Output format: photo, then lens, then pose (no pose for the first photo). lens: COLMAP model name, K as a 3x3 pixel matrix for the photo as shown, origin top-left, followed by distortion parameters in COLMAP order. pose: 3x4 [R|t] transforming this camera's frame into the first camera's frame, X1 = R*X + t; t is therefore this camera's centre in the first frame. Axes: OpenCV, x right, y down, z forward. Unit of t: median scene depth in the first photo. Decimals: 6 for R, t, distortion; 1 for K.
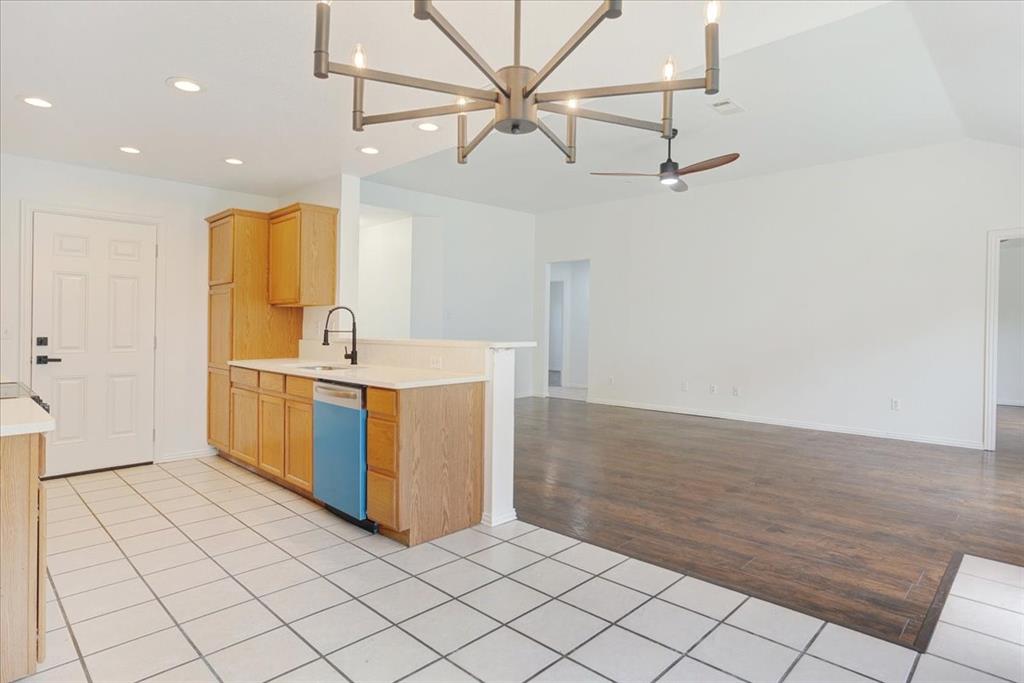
lens RADIAL K [[567.2, 0, 508.0], [0, 567.2, 308.8], [0, 0, 1]] dist [-0.021831, -0.001483]
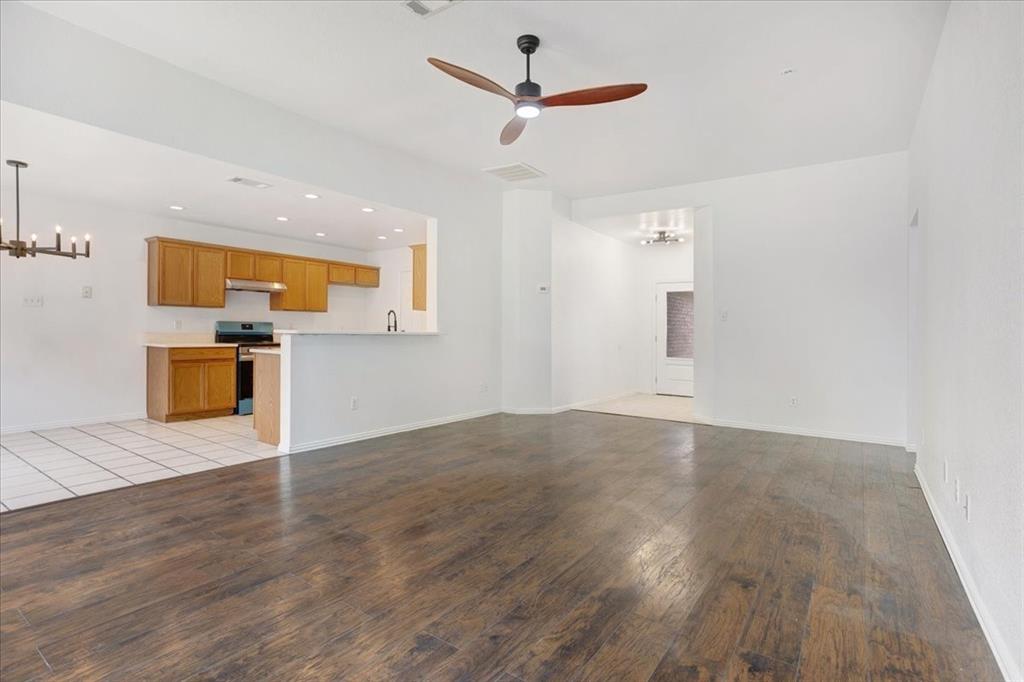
lens RADIAL K [[499.3, 0, 510.0], [0, 499.3, 329.0], [0, 0, 1]] dist [-0.031040, 0.016494]
pose [[0.159759, -0.005440, -0.987141, 0.994420], [0.011485, 0.999927, -0.003652, 0.051453], [0.987089, -0.010754, 0.159810, 1.013576]]
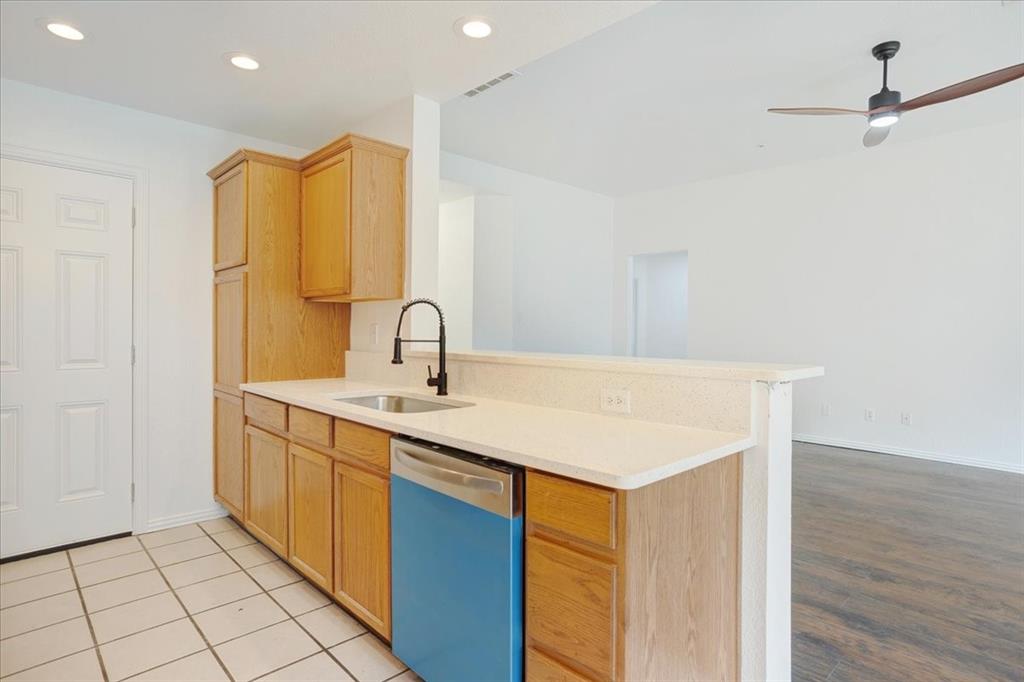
lens RADIAL K [[551.0, 0, 512.5], [0, 551.0, 330.0], [0, 0, 1]] dist [-0.048066, 0.040698]
pose [[0.999758, 0.005682, -0.021231, -0.173150], [-0.005025, 0.999511, 0.030865, 0.009174], [0.021396, -0.030751, 0.999298, 0.388065]]
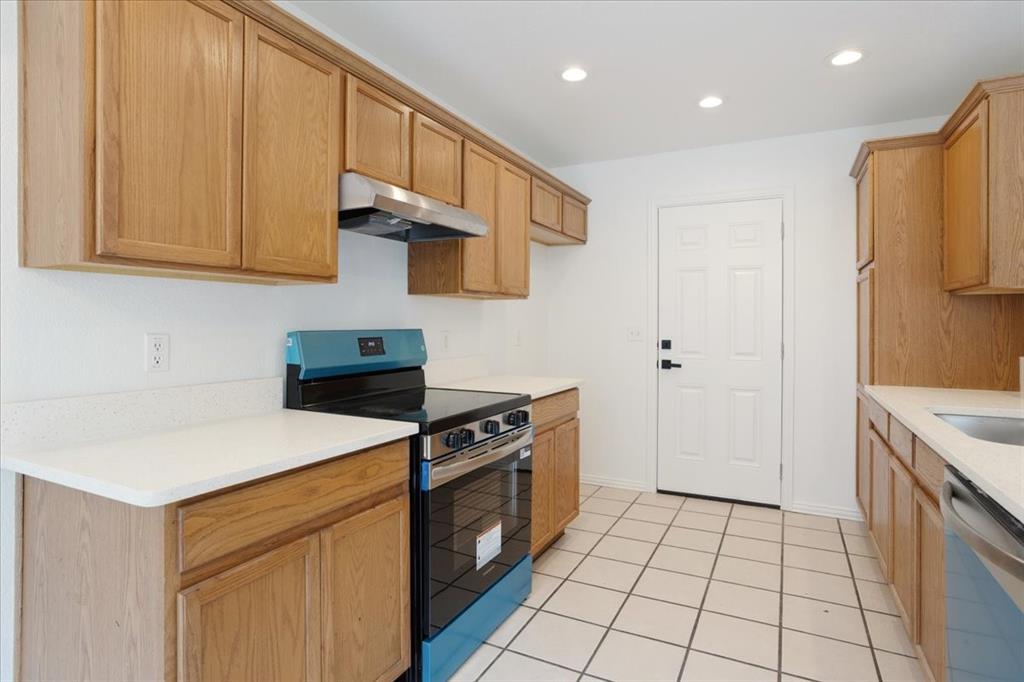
lens RADIAL K [[531.1, 0, 512.4], [0, 531.1, 315.3], [0, 0, 1]] dist [-0.017794, 0.001444]
pose [[0.312333, -0.015815, -0.949841, -0.065135], [0.025384, 0.999643, -0.008297, 0.009657], [0.949633, -0.021520, 0.312623, 0.456850]]
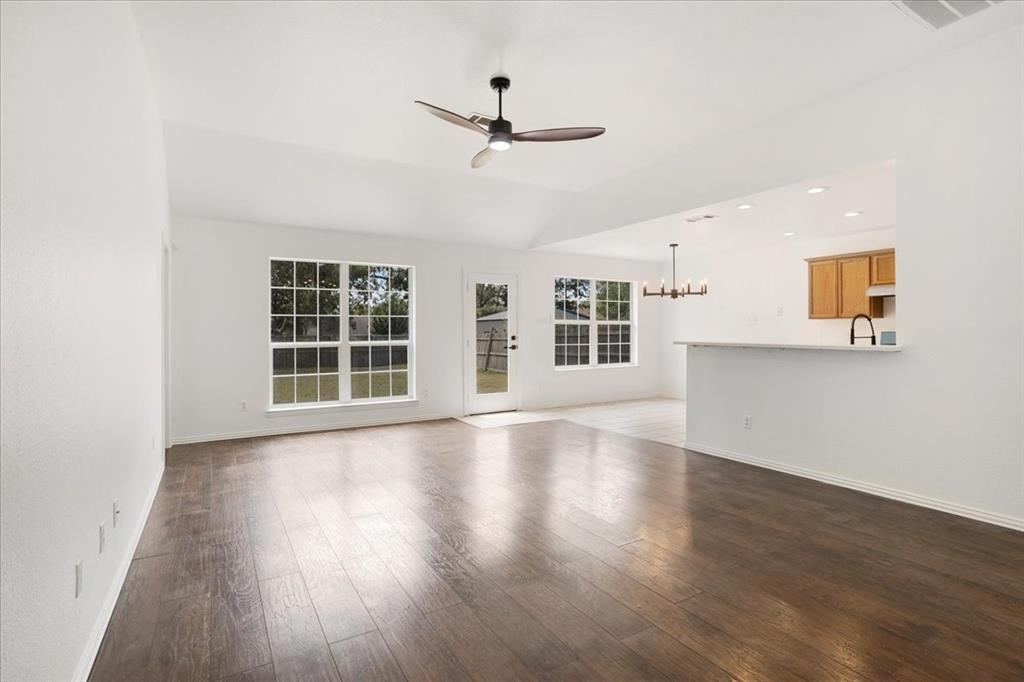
lens RADIAL K [[514.9, 0, 525.0], [0, 514.9, 336.2], [0, 0, 1]] dist [-0.039253, 0.034889]
pose [[-0.976059, -0.000356, 0.217505, 0.120928], [-0.001523, 0.999985, -0.005197, 0.037201], [-0.217500, -0.005404, -0.976045, 1.937190]]
